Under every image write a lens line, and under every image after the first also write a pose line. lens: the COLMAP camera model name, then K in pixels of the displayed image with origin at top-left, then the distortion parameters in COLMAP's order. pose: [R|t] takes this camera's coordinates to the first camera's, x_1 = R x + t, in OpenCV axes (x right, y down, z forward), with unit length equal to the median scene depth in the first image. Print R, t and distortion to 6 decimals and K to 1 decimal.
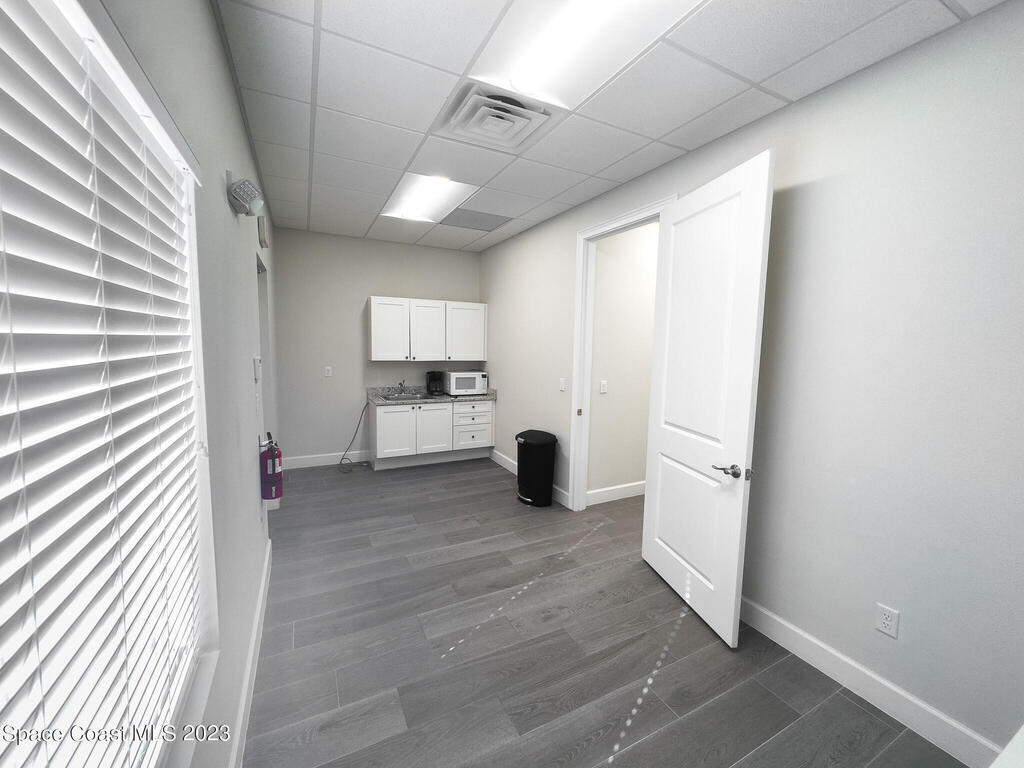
lens RADIAL K [[405.3, 0, 507.1], [0, 405.3, 381.3], [0, 0, 1]] dist [0.002354, 0.000189]
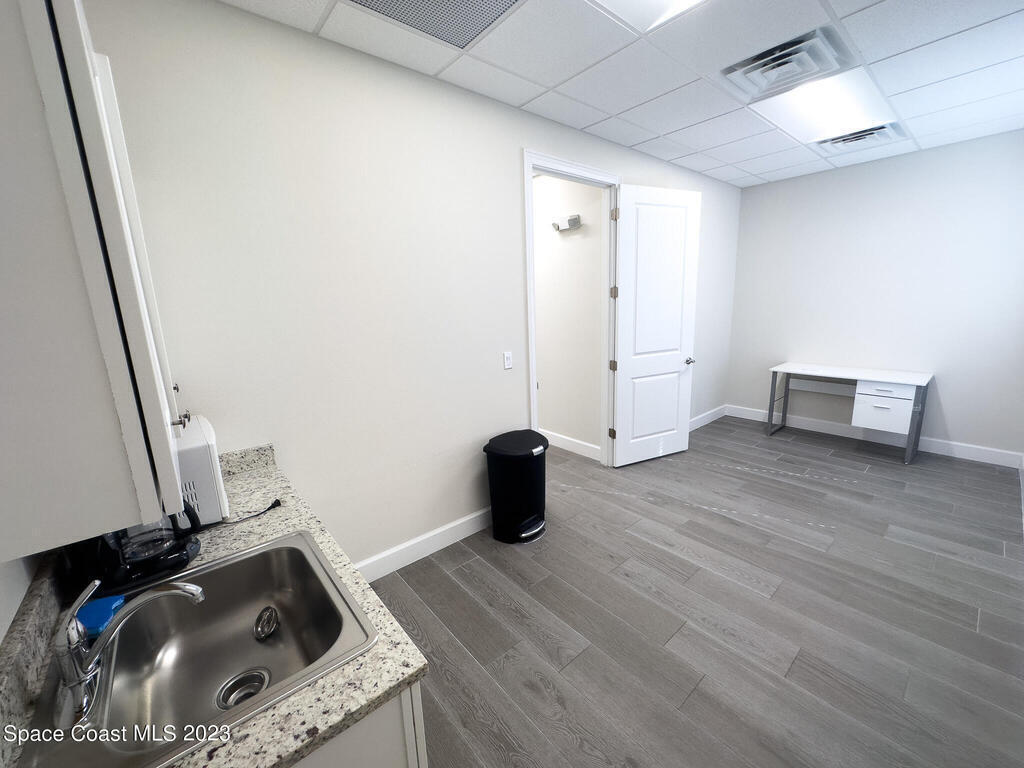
lens RADIAL K [[405.3, 0, 512.3], [0, 405.3, 386.3], [0, 0, 1]] dist [0.002354, 0.000189]
pose [[-0.244646, -0.198272, 0.949124, -0.803157], [0.125012, 0.964250, 0.233655, -0.163071], [-0.961520, 0.175815, -0.211114, 1.652320]]
